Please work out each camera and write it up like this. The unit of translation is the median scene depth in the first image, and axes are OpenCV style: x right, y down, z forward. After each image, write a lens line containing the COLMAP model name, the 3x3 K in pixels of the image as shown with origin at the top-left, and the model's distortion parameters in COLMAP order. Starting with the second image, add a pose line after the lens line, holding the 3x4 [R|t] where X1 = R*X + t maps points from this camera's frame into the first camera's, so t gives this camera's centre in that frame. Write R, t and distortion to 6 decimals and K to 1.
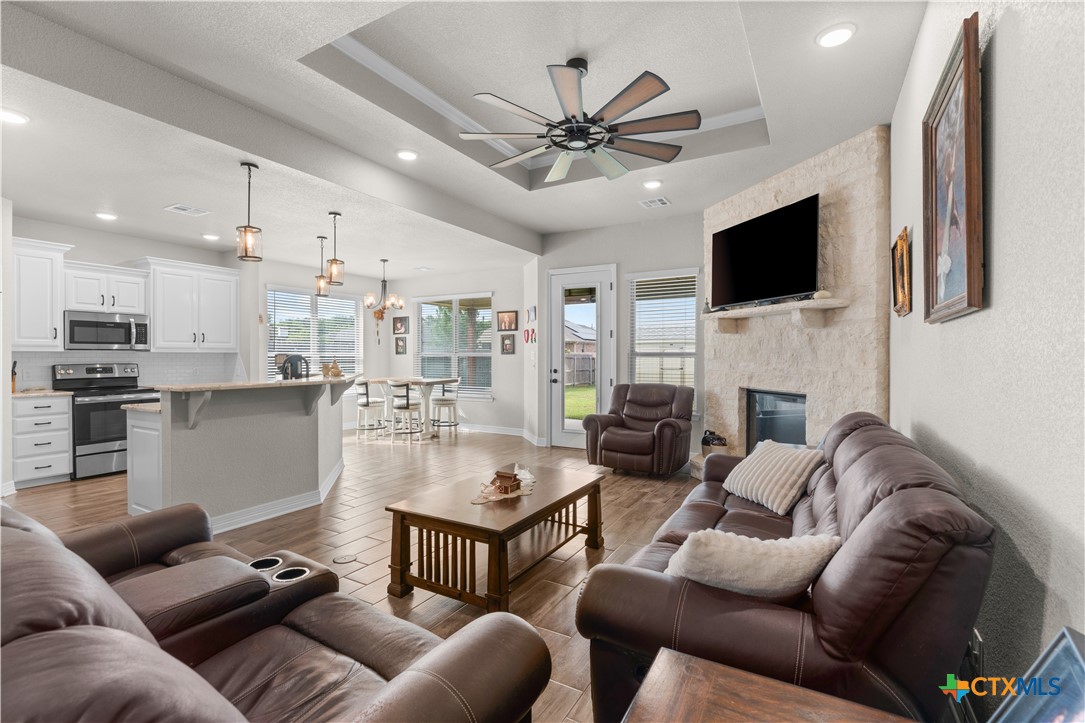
lens RADIAL K [[490.8, 0, 540.8], [0, 490.8, 360.6], [0, 0, 1]] dist [-0.014886, 0.004551]
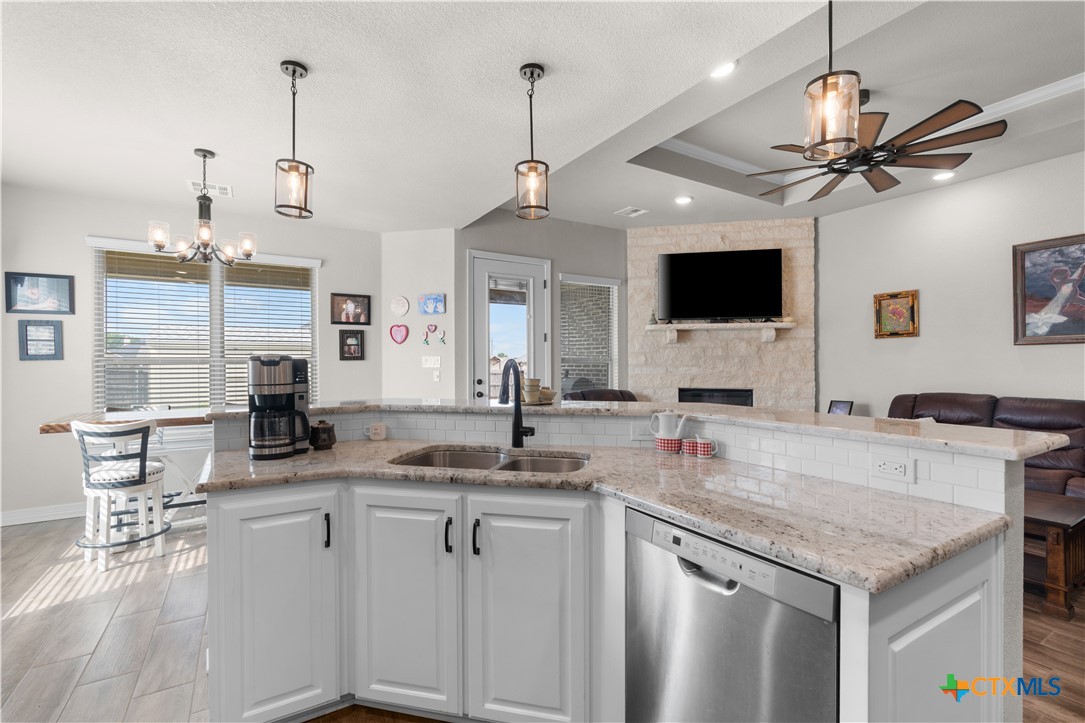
lens RADIAL K [[490.8, 0, 539.1], [0, 490.8, 364.0], [0, 0, 1]] dist [-0.014886, 0.004551]
pose [[0.478692, -0.004601, 0.877971, -0.750784], [0.011430, 0.999934, -0.000991, -0.006115], [-0.877908, 0.010509, 0.478713, 0.676983]]
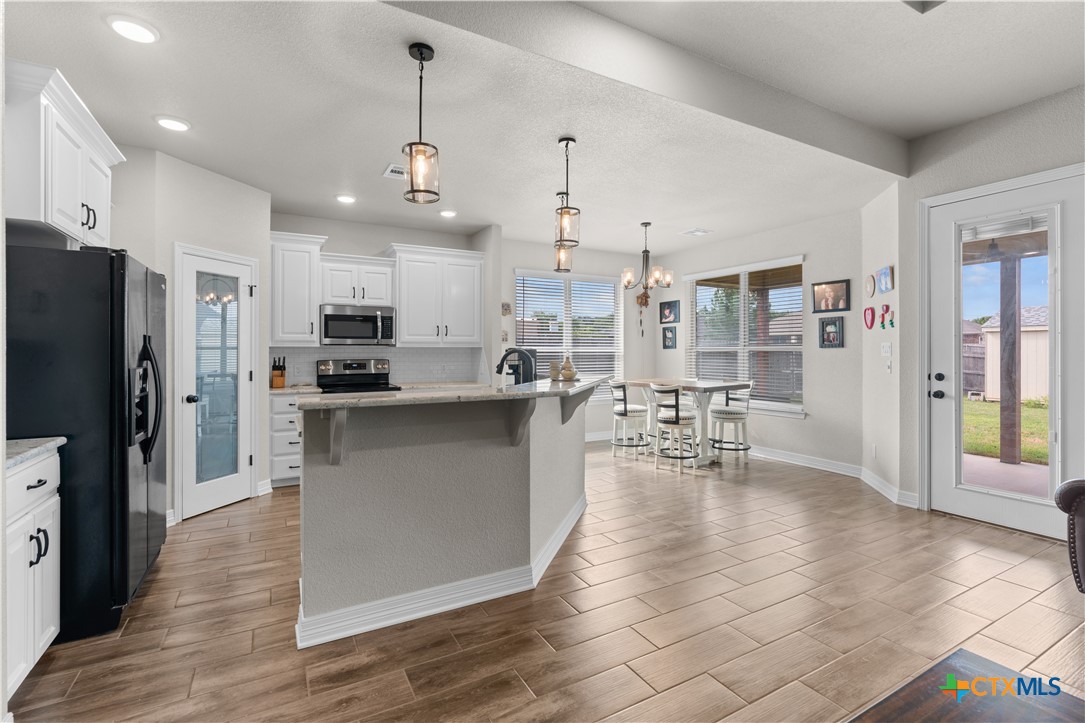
lens RADIAL K [[490.8, 0, 539.8], [0, 490.8, 352.5], [0, 0, 1]] dist [-0.014886, 0.004551]
pose [[0.856044, -0.000783, -0.516902, -0.091672], [-0.002642, 0.999979, -0.005889, -0.002654], [0.516896, 0.006407, 0.856024, 0.356593]]
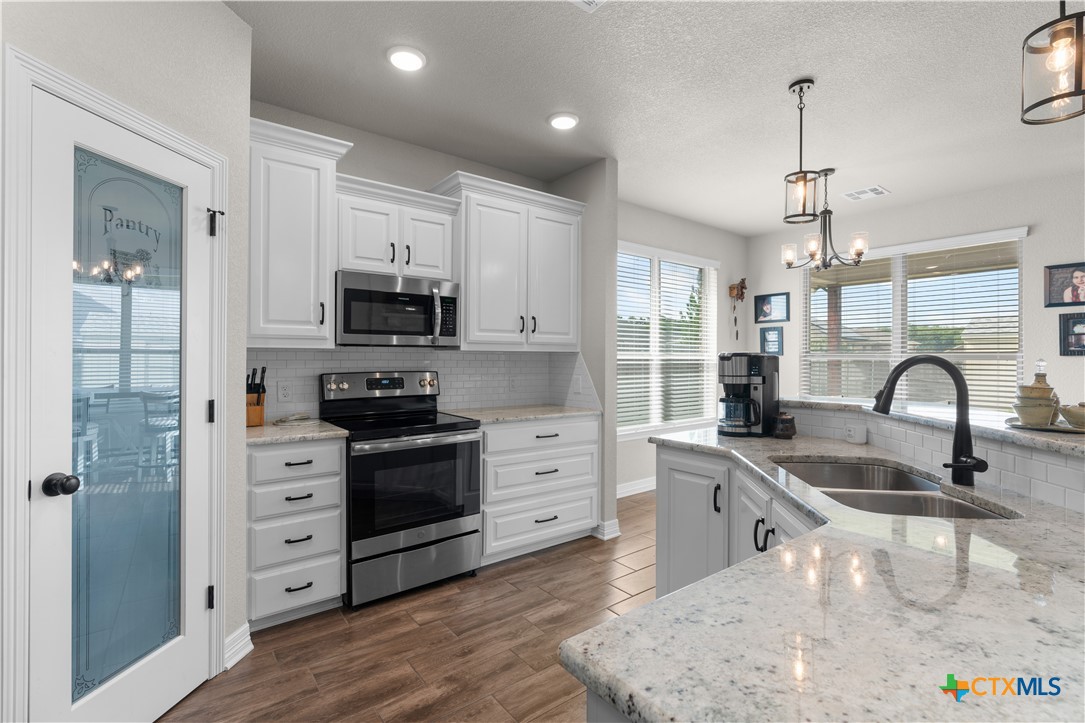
lens RADIAL K [[490.8, 0, 540.7], [0, 490.8, 359.6], [0, 0, 1]] dist [-0.014886, 0.004551]
pose [[0.923248, 0.002565, -0.384197, -0.526298], [-0.005249, 0.999969, -0.005938, -0.004831], [0.384170, 0.007499, 0.923232, 0.548532]]
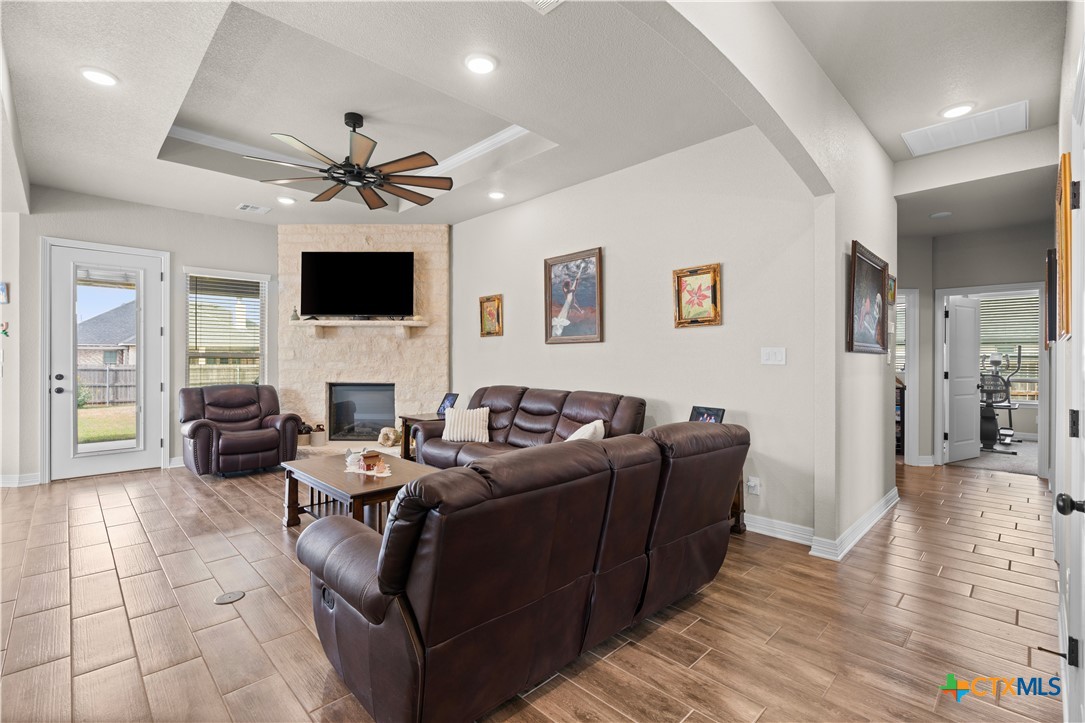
lens RADIAL K [[490.8, 0, 543.6], [0, 490.8, 356.8], [0, 0, 1]] dist [-0.014886, 0.004551]
pose [[0.269459, 0.000256, 0.963012, -0.587475], [0.006606, 0.999976, -0.002114, -0.003118], [-0.962989, 0.006932, 0.269450, 0.133700]]
